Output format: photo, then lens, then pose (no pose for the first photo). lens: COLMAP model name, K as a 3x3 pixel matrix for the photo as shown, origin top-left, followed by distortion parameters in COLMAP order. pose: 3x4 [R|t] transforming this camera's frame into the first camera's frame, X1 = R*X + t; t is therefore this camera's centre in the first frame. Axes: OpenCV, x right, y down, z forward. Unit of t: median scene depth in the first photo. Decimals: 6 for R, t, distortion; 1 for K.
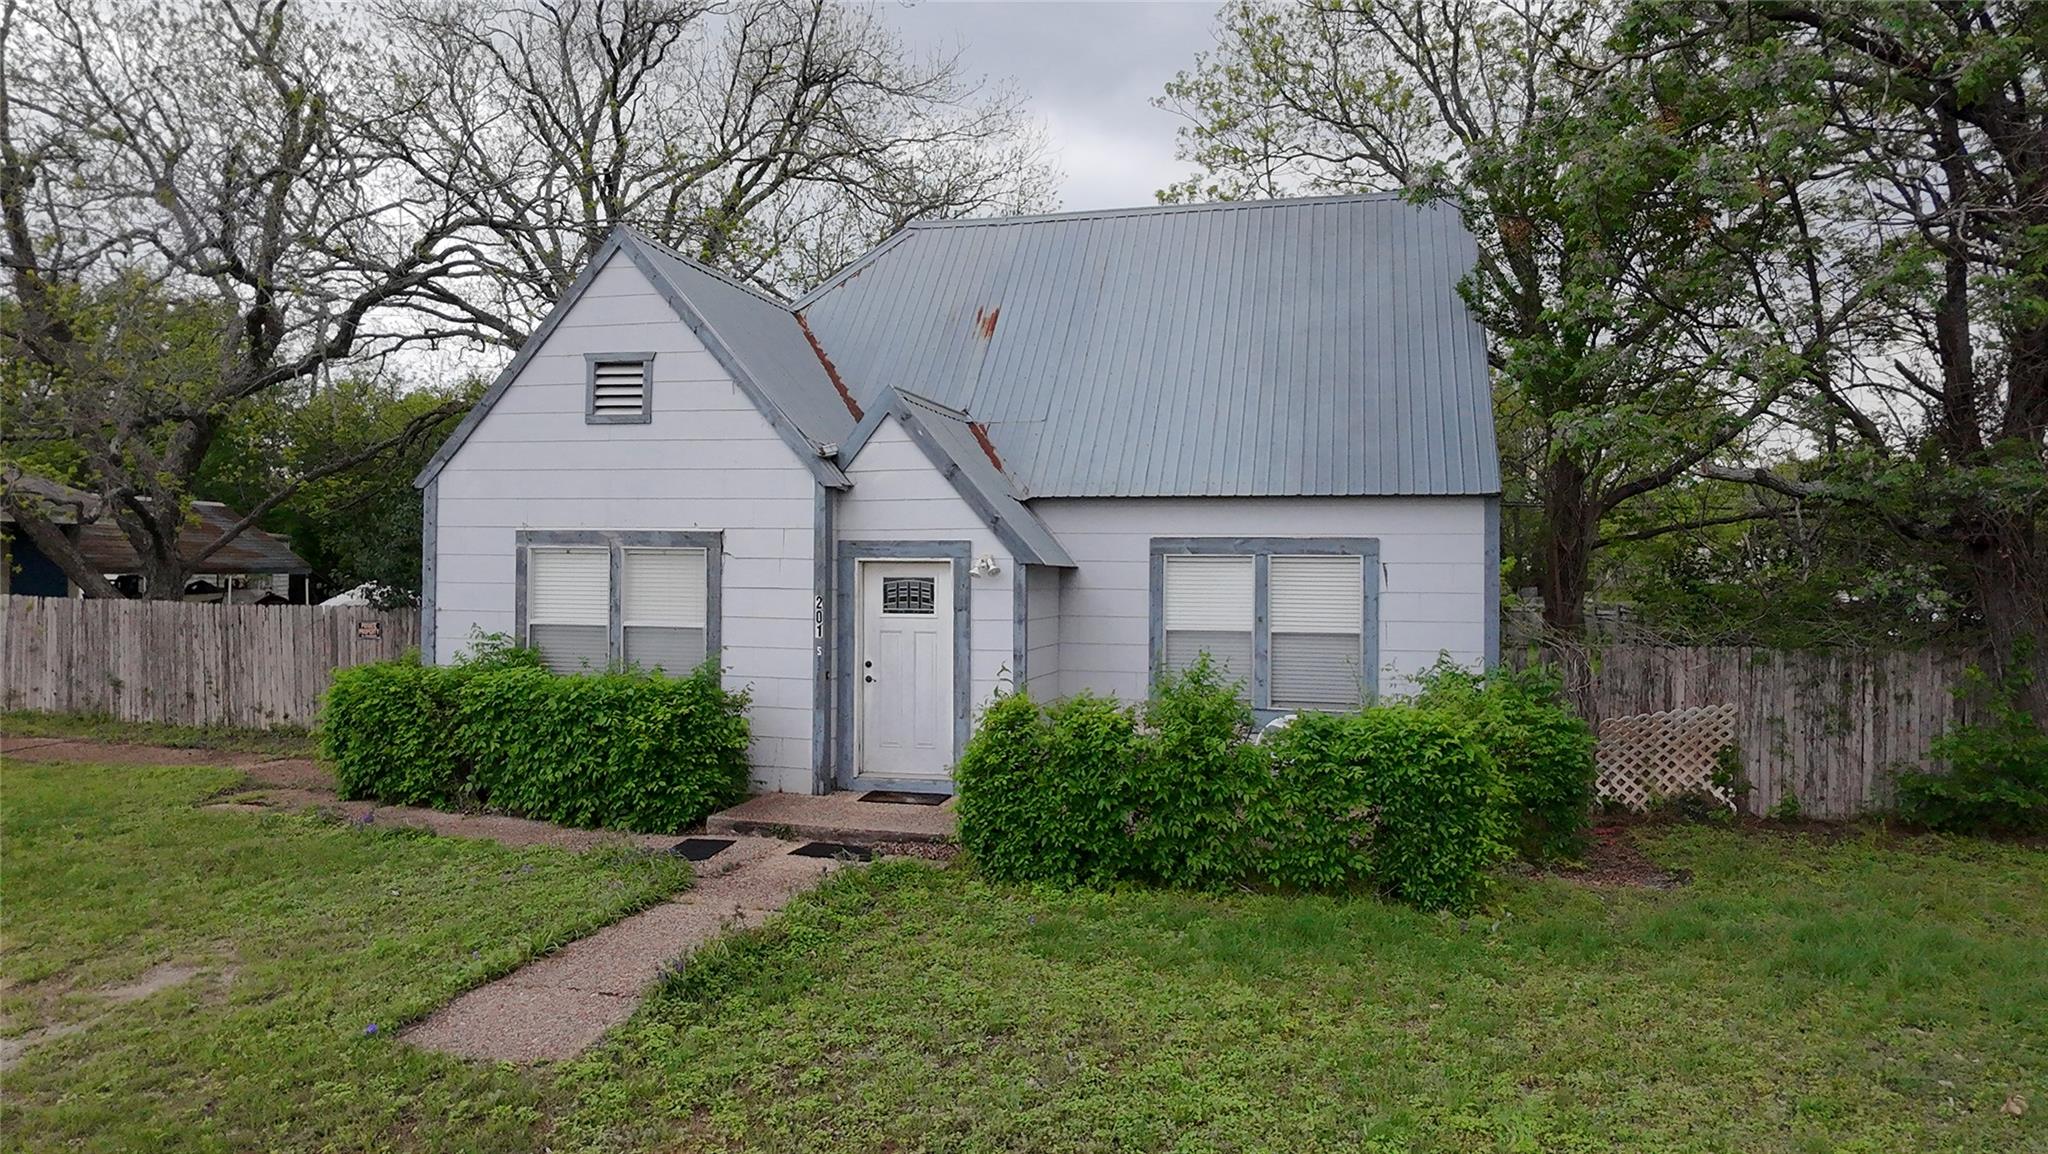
lens RADIAL K [[1307.7, 0, 1024.0], [0, 1307.7, 577.0], [0, 0, 1]] dist [0.003810, -0.000097]
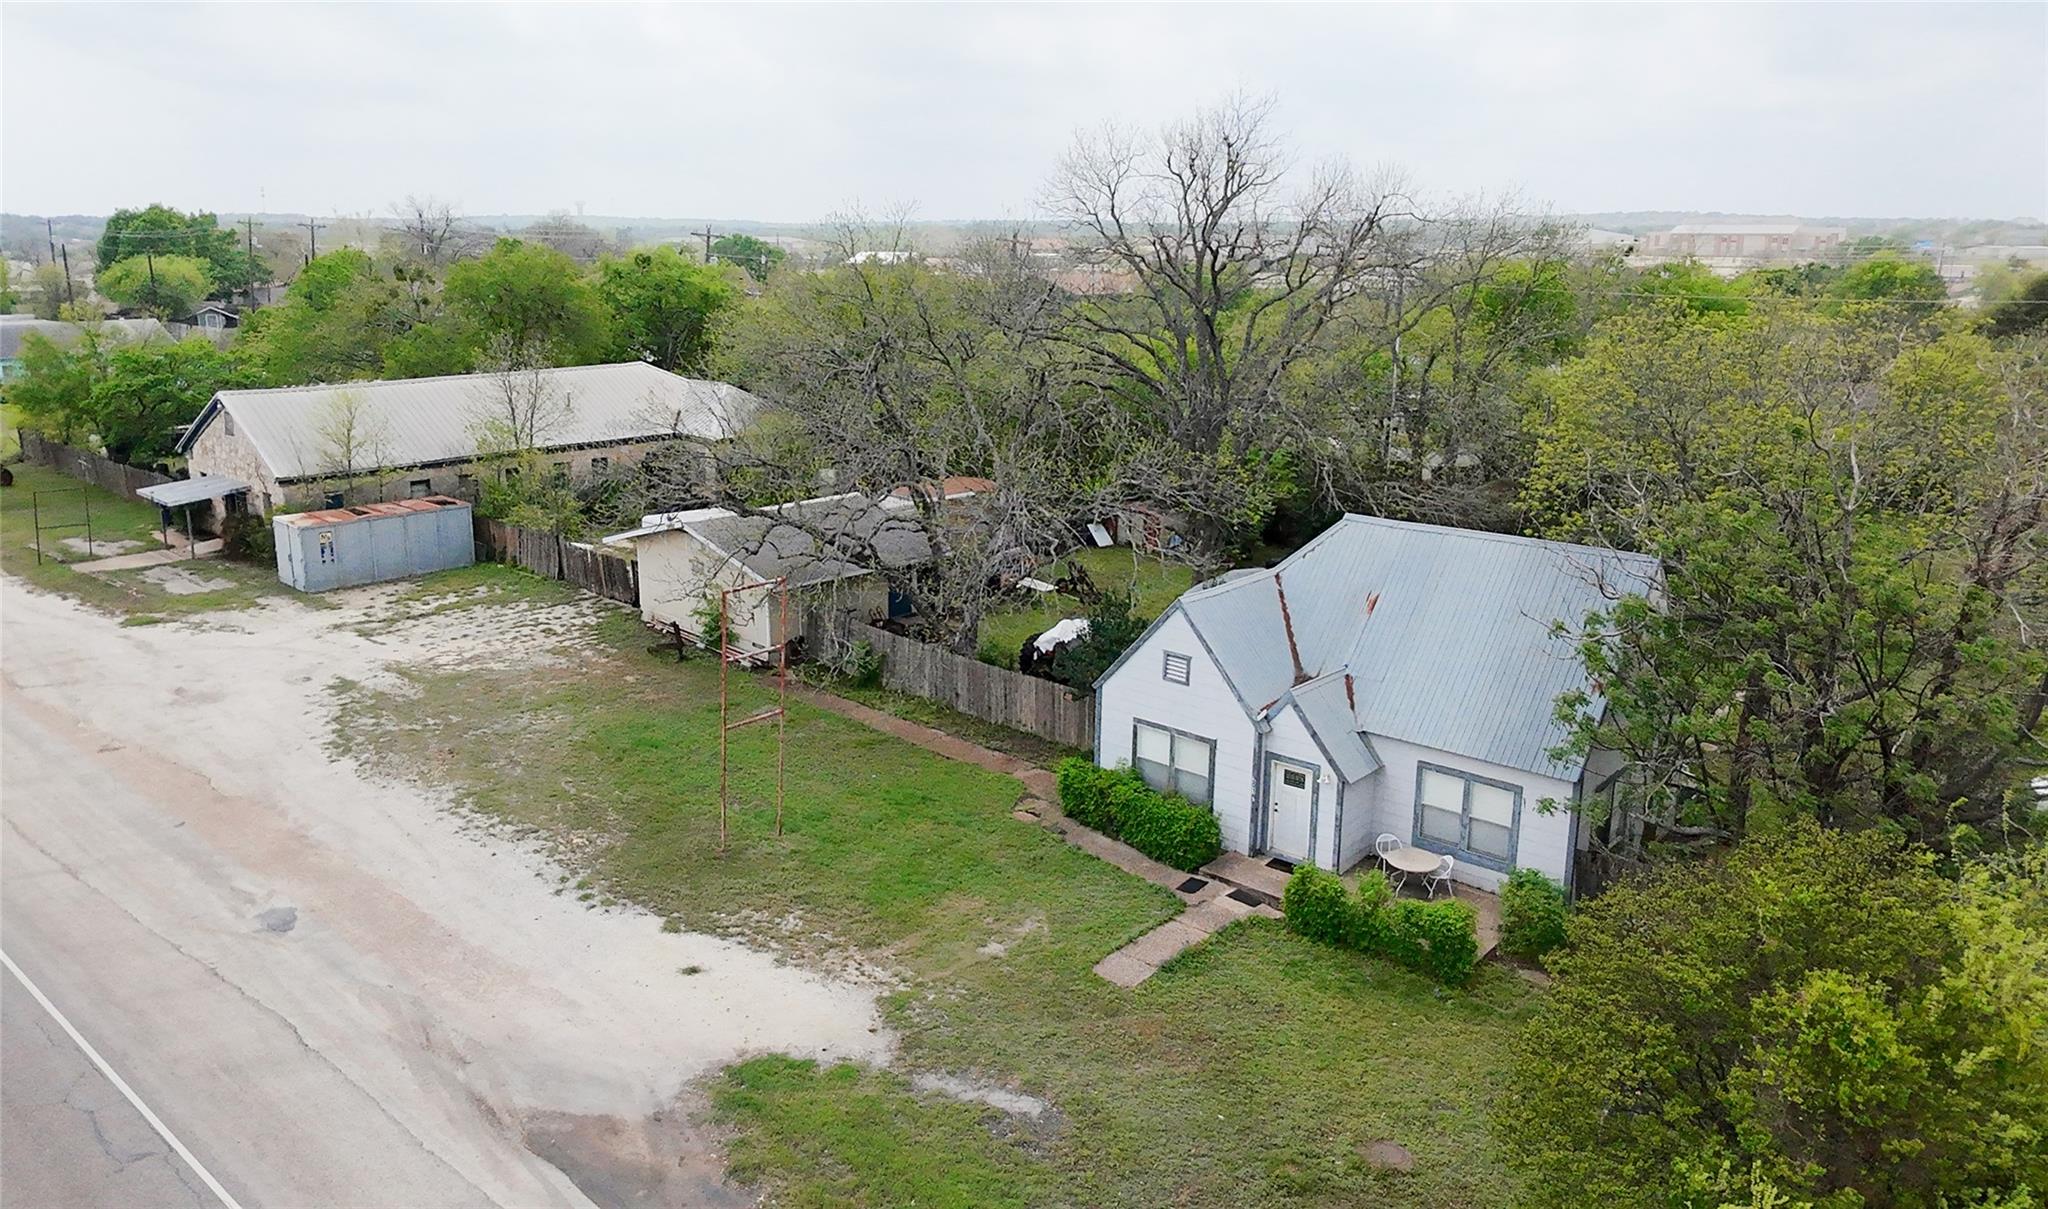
lens RADIAL K [[1457.8, 0, 987.1], [0, 1457.8, 600.2], [0, 0, 1]] dist [-0.006394, -0.003132]
pose [[0.882505, 0.109667, -0.457339, 0.556415], [0.005359, 0.970025, 0.242947, -0.895033], [0.470273, -0.216853, 0.855464, -1.319942]]
